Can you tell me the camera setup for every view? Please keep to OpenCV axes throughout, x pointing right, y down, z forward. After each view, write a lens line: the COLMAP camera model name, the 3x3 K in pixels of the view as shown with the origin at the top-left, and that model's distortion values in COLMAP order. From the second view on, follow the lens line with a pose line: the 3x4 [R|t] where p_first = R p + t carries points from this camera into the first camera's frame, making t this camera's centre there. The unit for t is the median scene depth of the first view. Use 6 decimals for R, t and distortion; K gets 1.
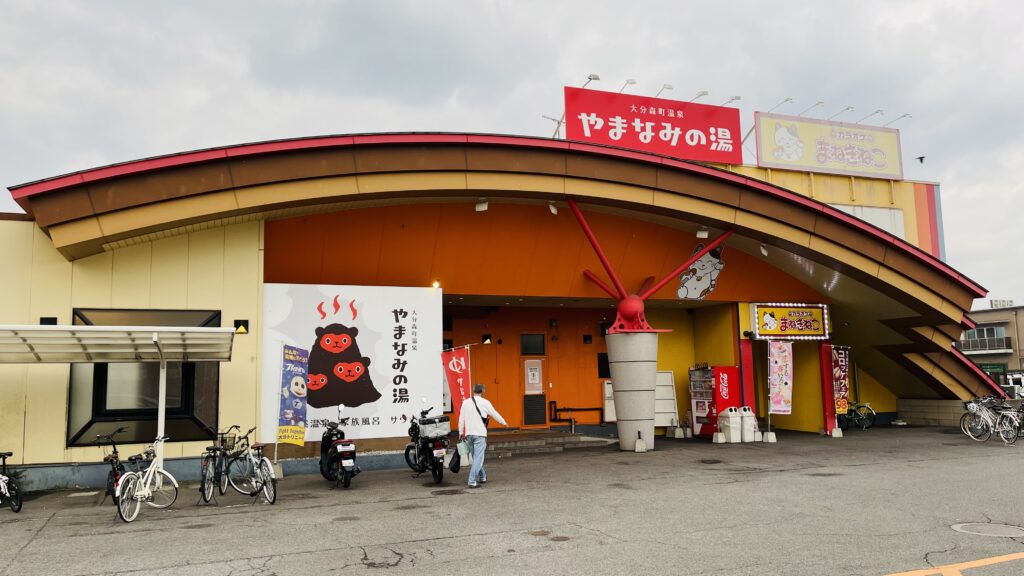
lens RADIAL K [[772.7, 0, 512.0], [0, 772.7, 288.0], [0, 0, 1]] dist [-0.001781, -0.003188]
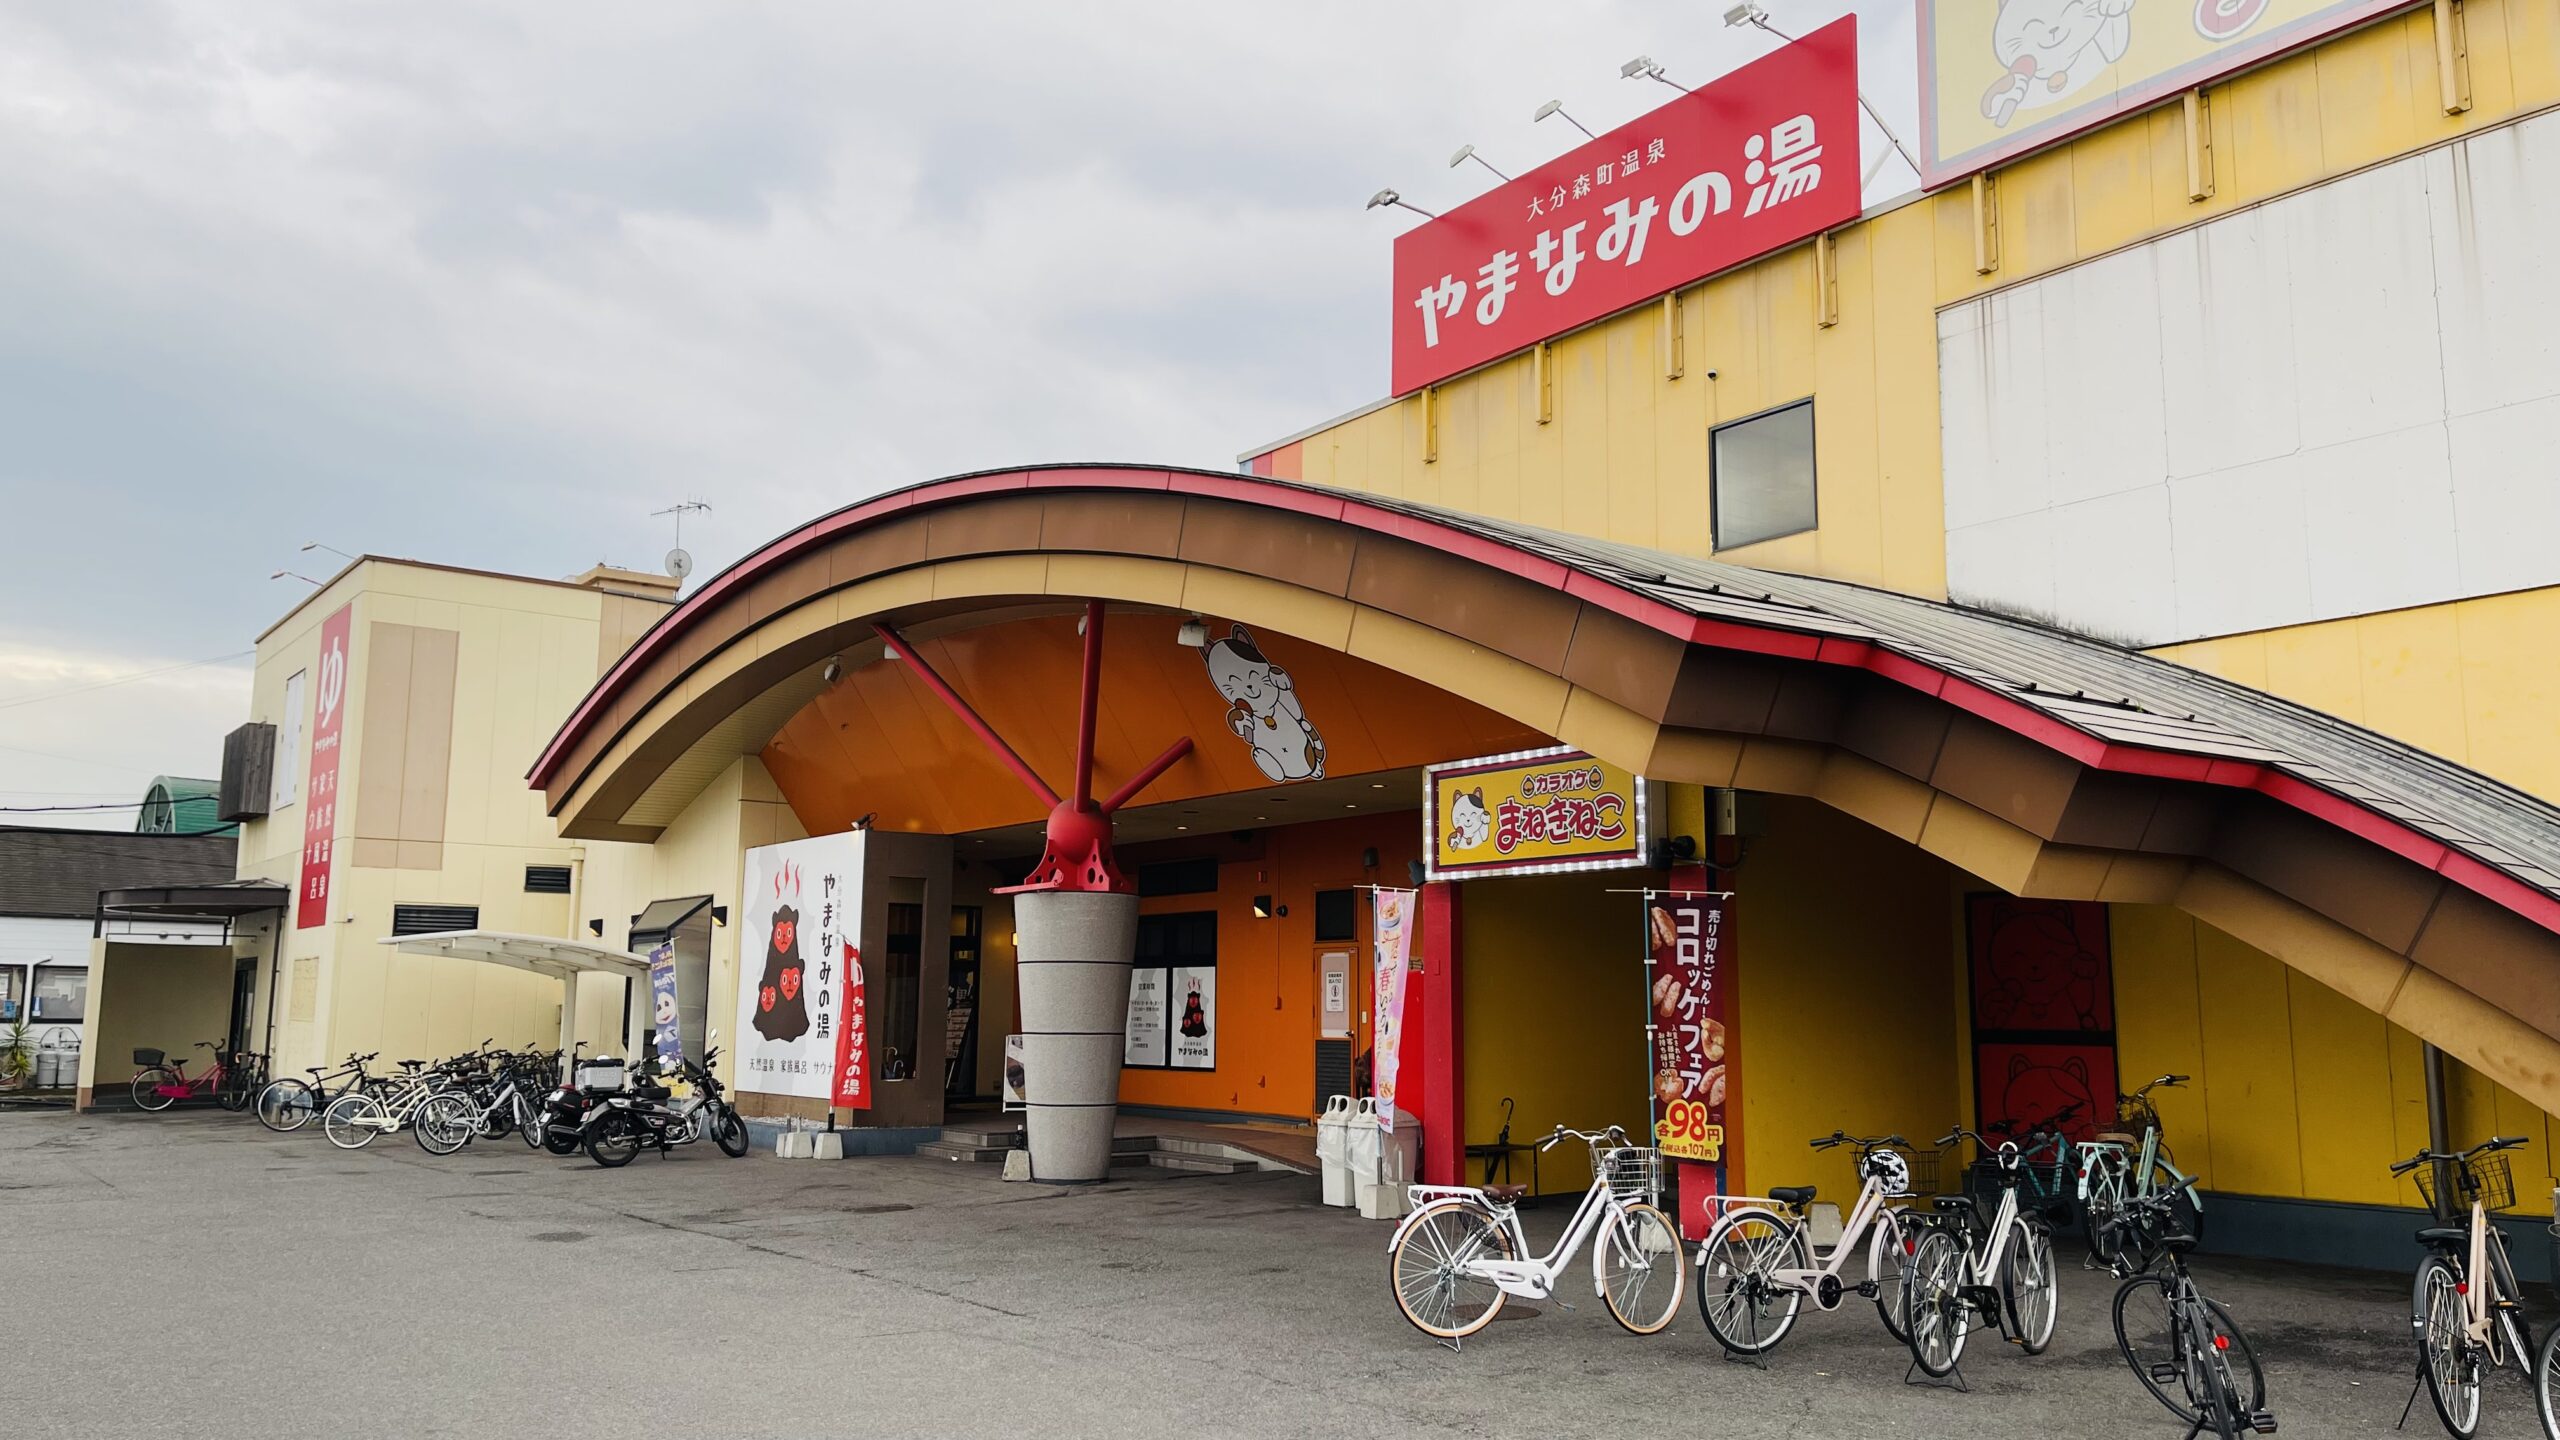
lens RADIAL K [[1931.7, 0, 1280.0], [0, 1931.7, 720.0], [0, 0, 1]] dist [-0.001781, -0.003188]
pose [[0.263937, -0.122209, -0.956767, 0.999285], [0.108614, 0.989397, -0.096415, 0.066304], [0.958405, -0.078471, 0.274412, 0.700892]]
